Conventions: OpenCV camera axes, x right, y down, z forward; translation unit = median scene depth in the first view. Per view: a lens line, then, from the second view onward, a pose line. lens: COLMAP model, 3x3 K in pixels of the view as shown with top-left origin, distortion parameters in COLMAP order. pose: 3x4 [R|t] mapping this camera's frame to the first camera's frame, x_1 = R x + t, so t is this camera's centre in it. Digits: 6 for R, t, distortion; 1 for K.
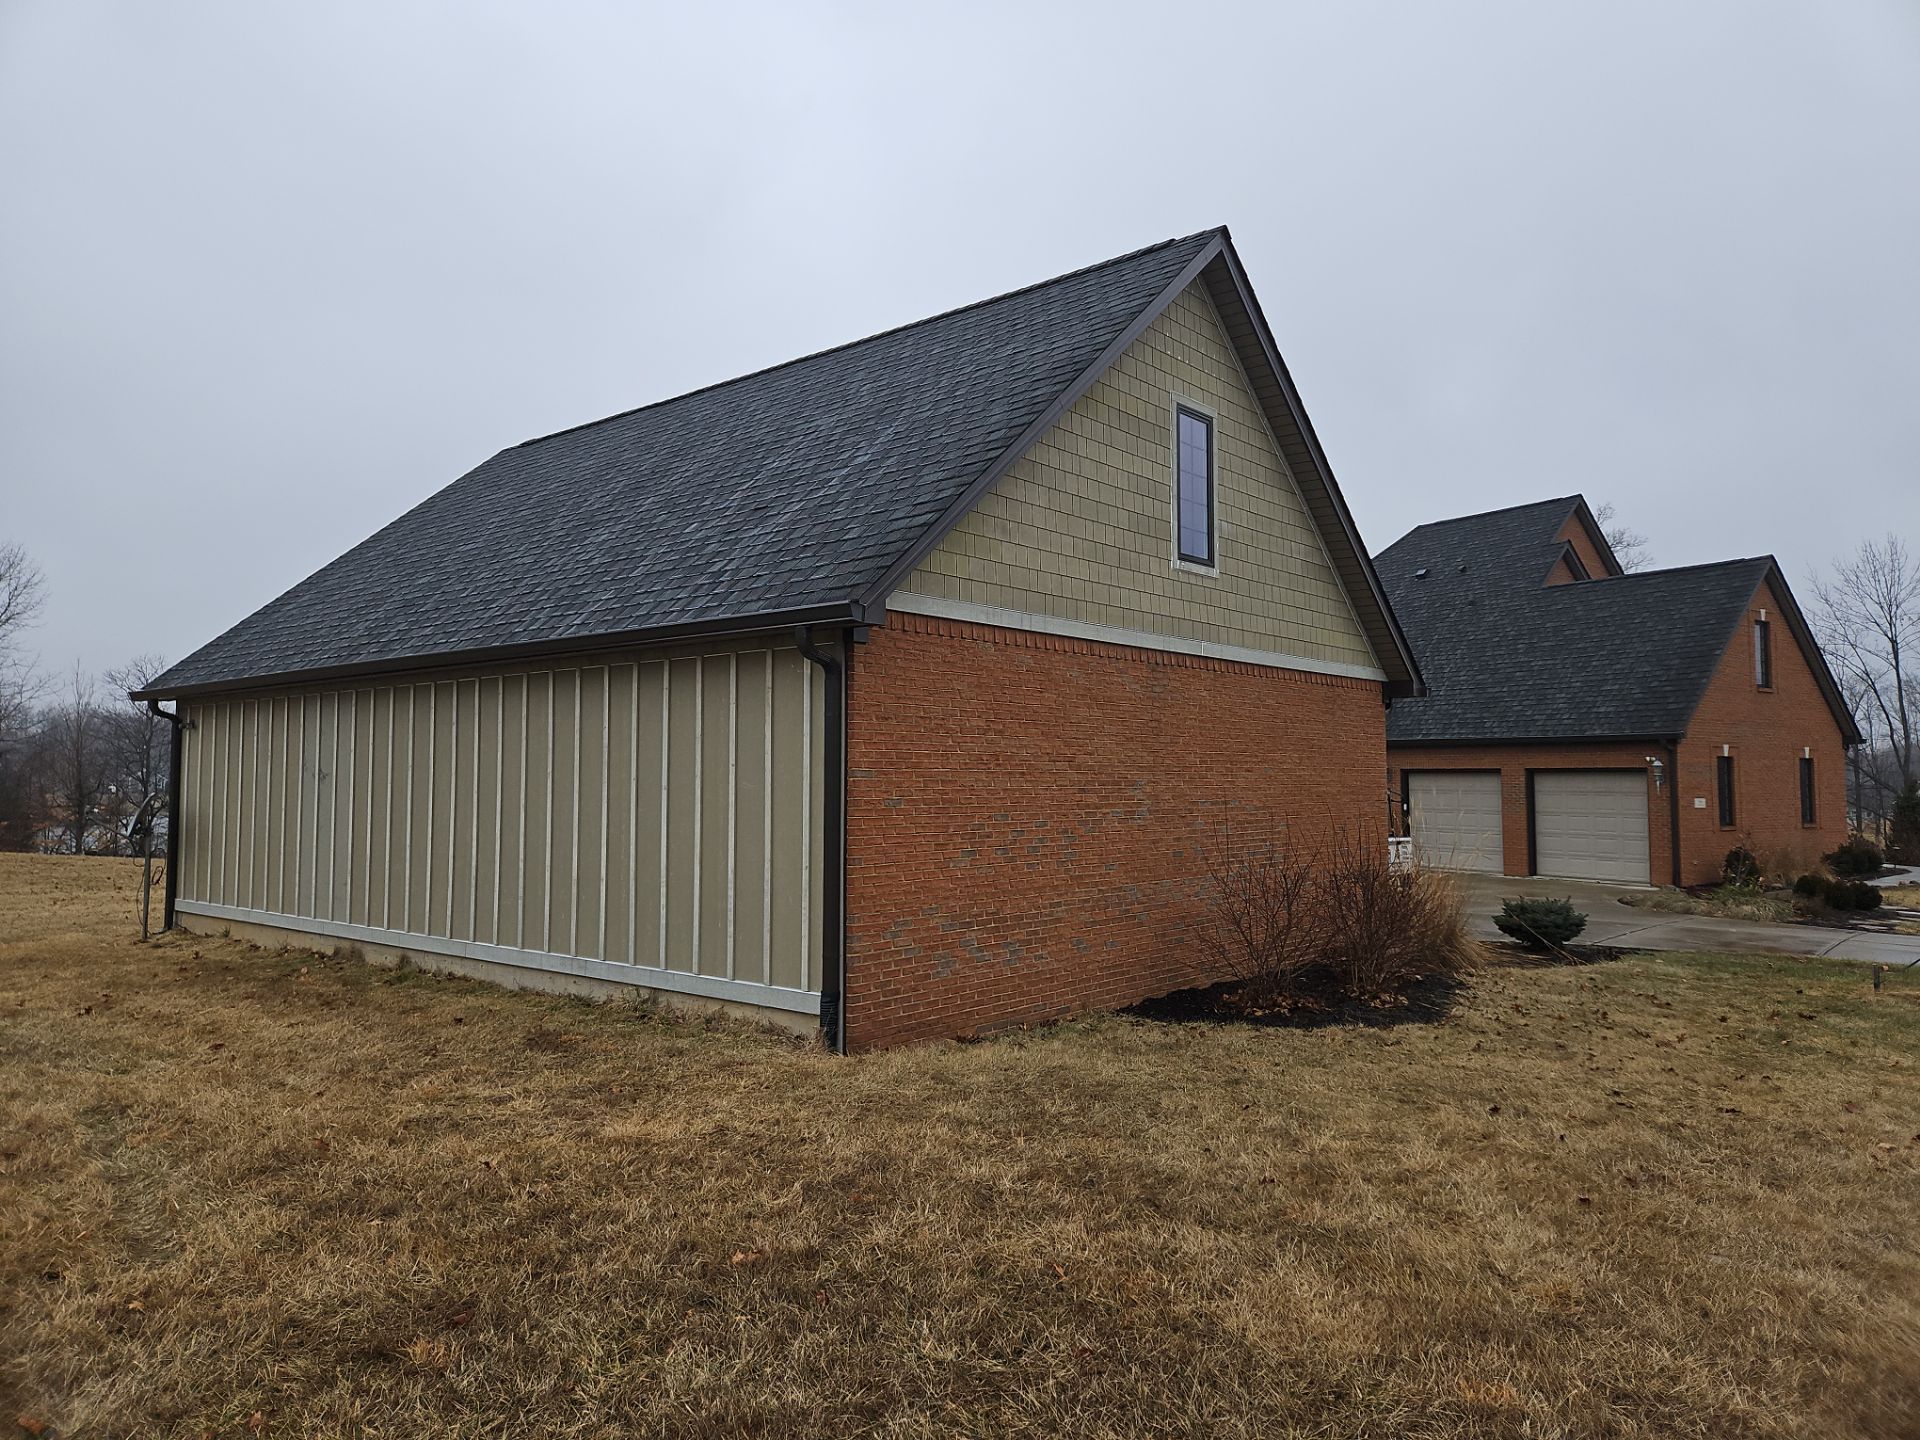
lens RADIAL K [[1283.1, 0, 966.0], [0, 1283.1, 709.9], [0, 0, 1]] dist [0.071262, -0.066248]
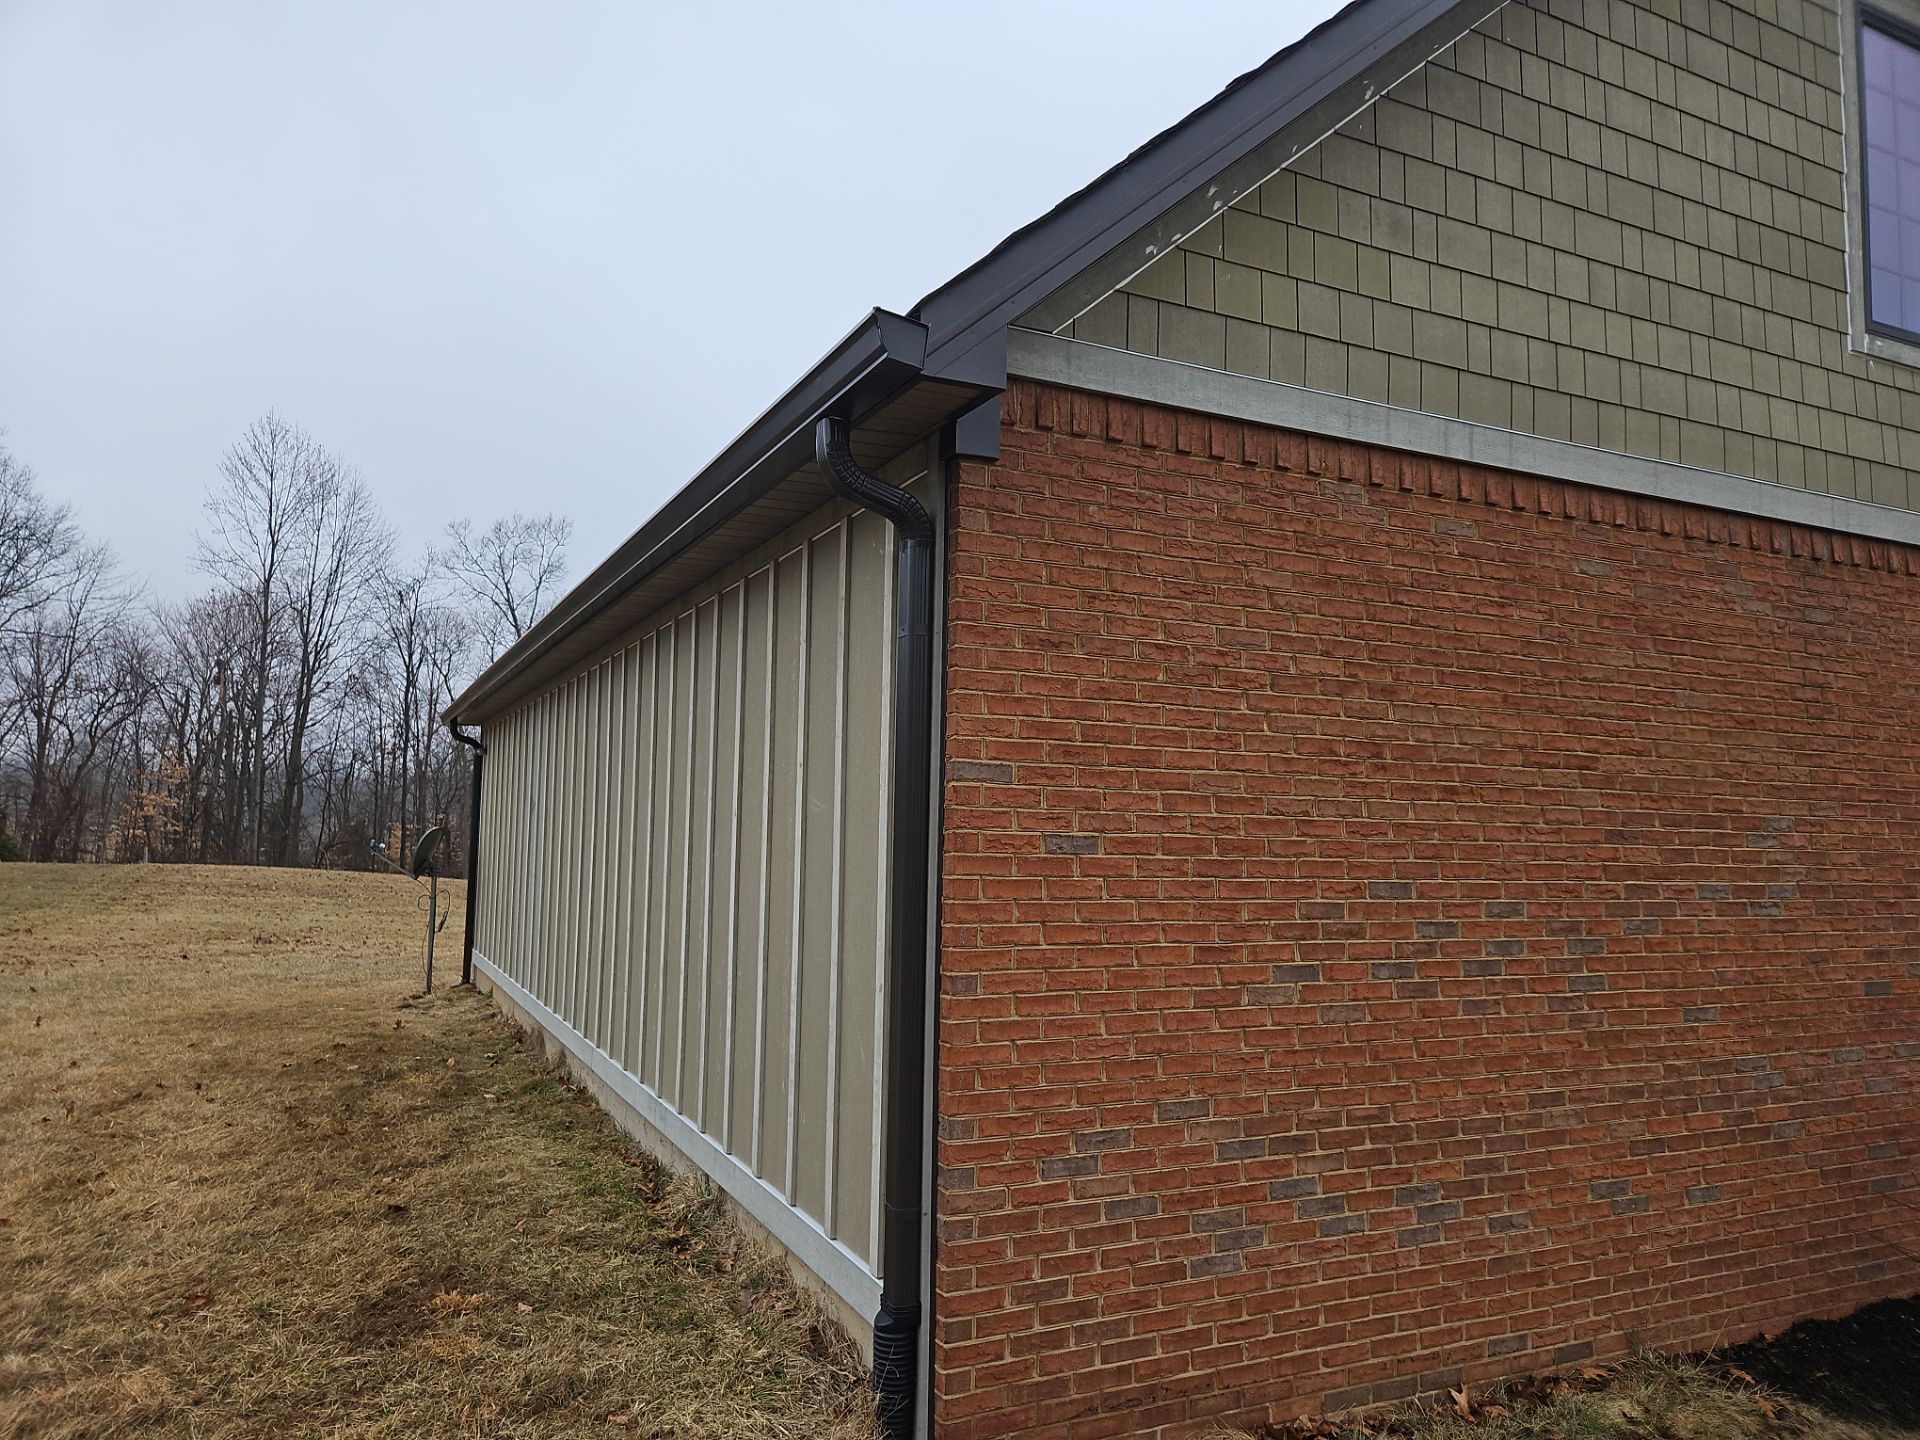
lens RADIAL K [[1279.2, 0, 940.7], [0, 1279.2, 748.1], [0, 0, 1]] dist [0.075359, -0.059908]
pose [[0.910997, -0.011673, -0.412248, 0.058603], [0.004185, 0.999810, -0.019063, 0.037346], [0.412392, 0.015641, 0.910872, 0.464590]]
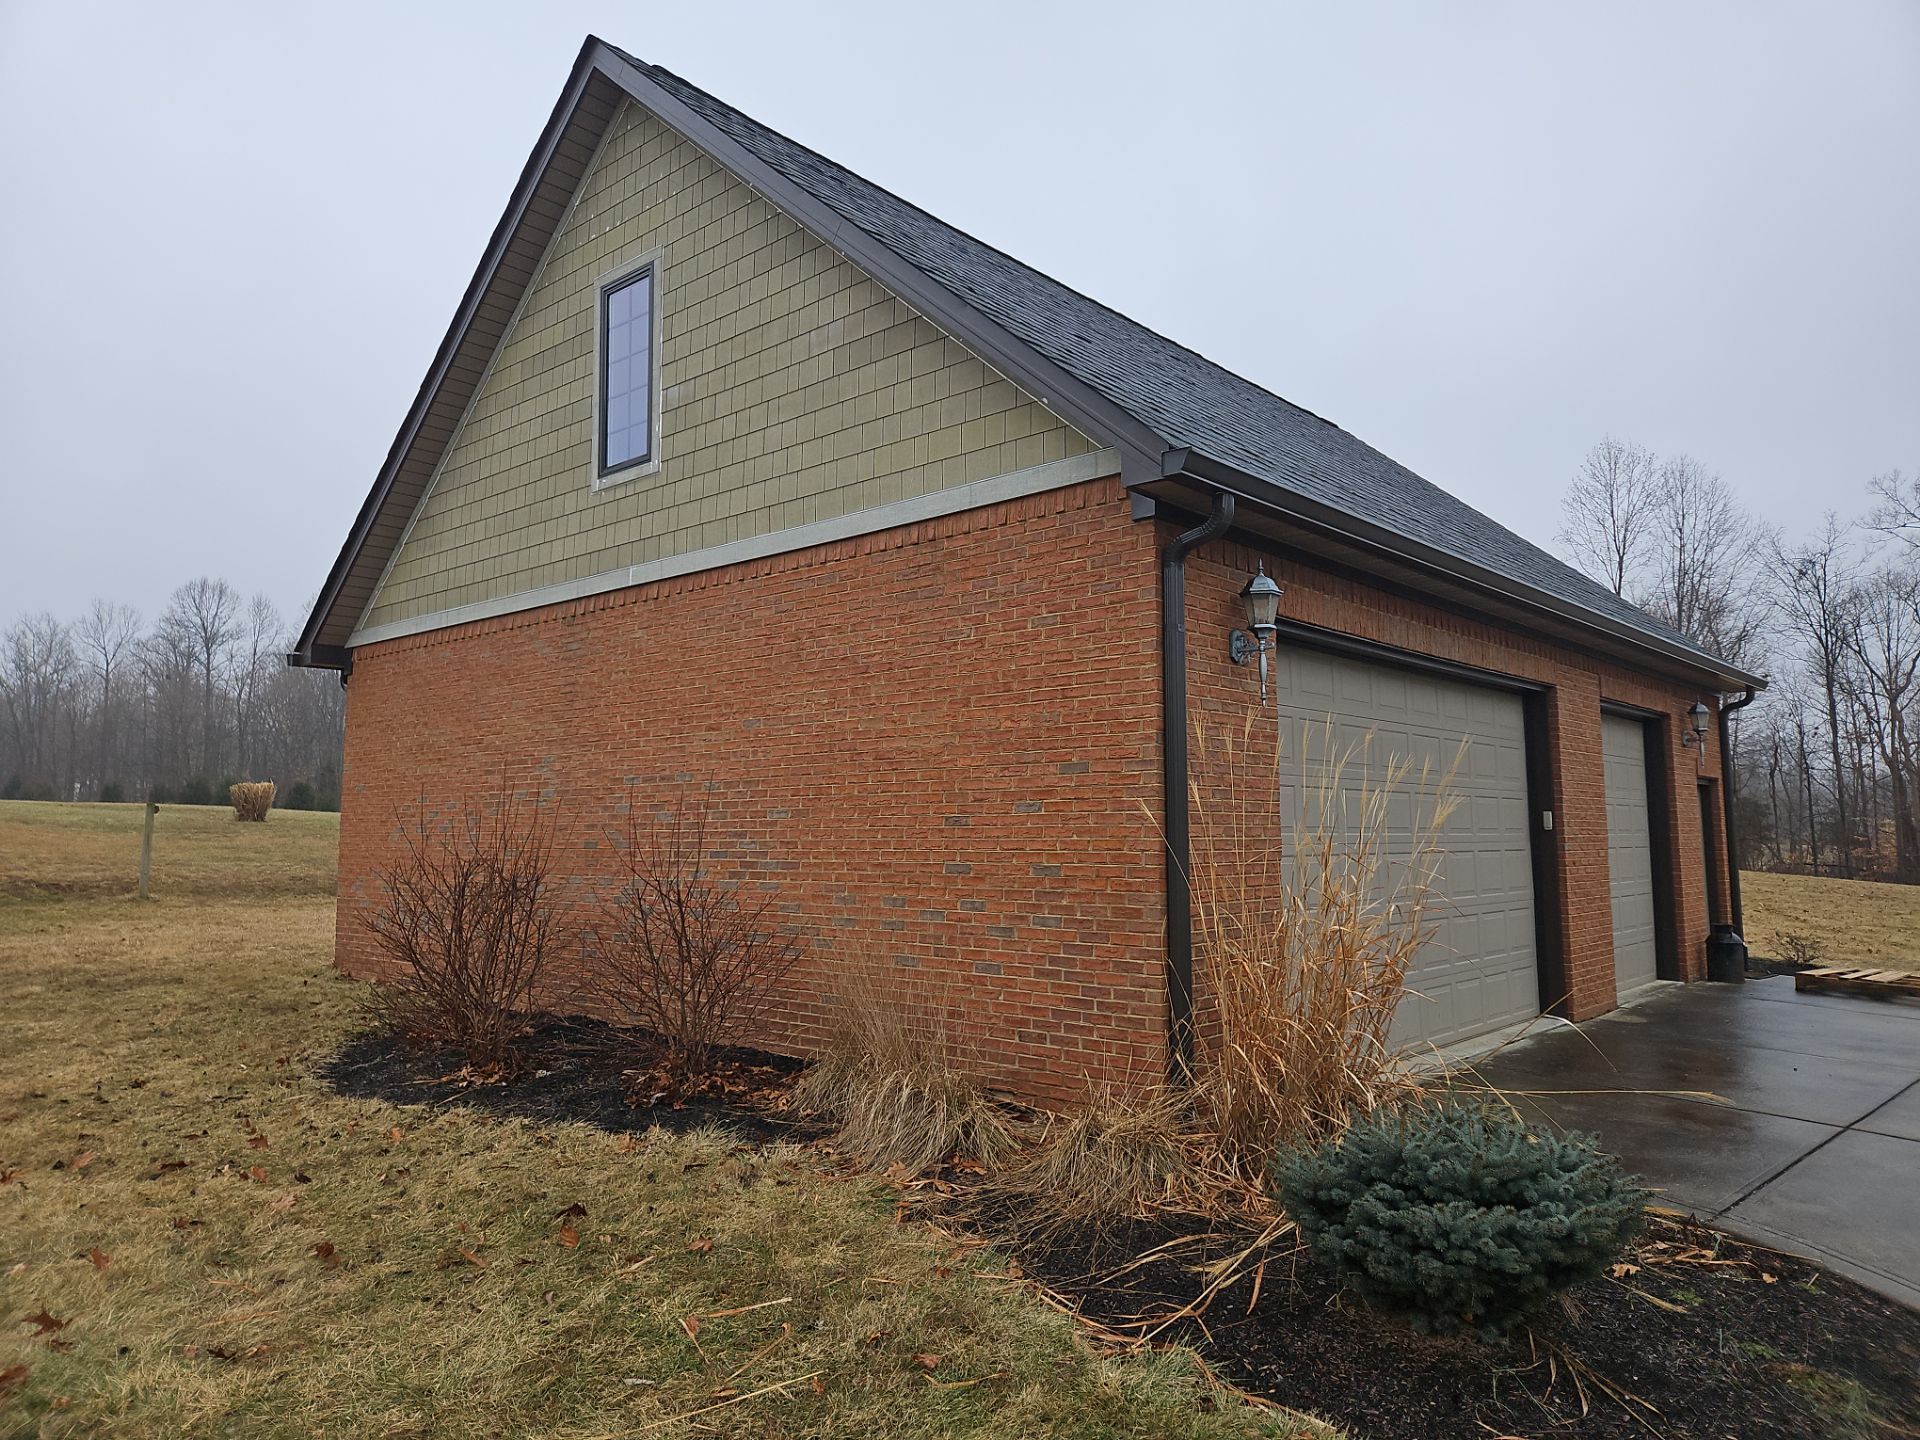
lens RADIAL K [[1278.2, 0, 960.0], [0, 1278.2, 720.0], [0, 0, 1]] dist [0.071144, -0.057922]
pose [[-0.025426, -0.088130, -0.995784, 0.978248], [0.060149, 0.994167, -0.089523, 0.122457], [0.997866, -0.062172, -0.019977, 1.272653]]
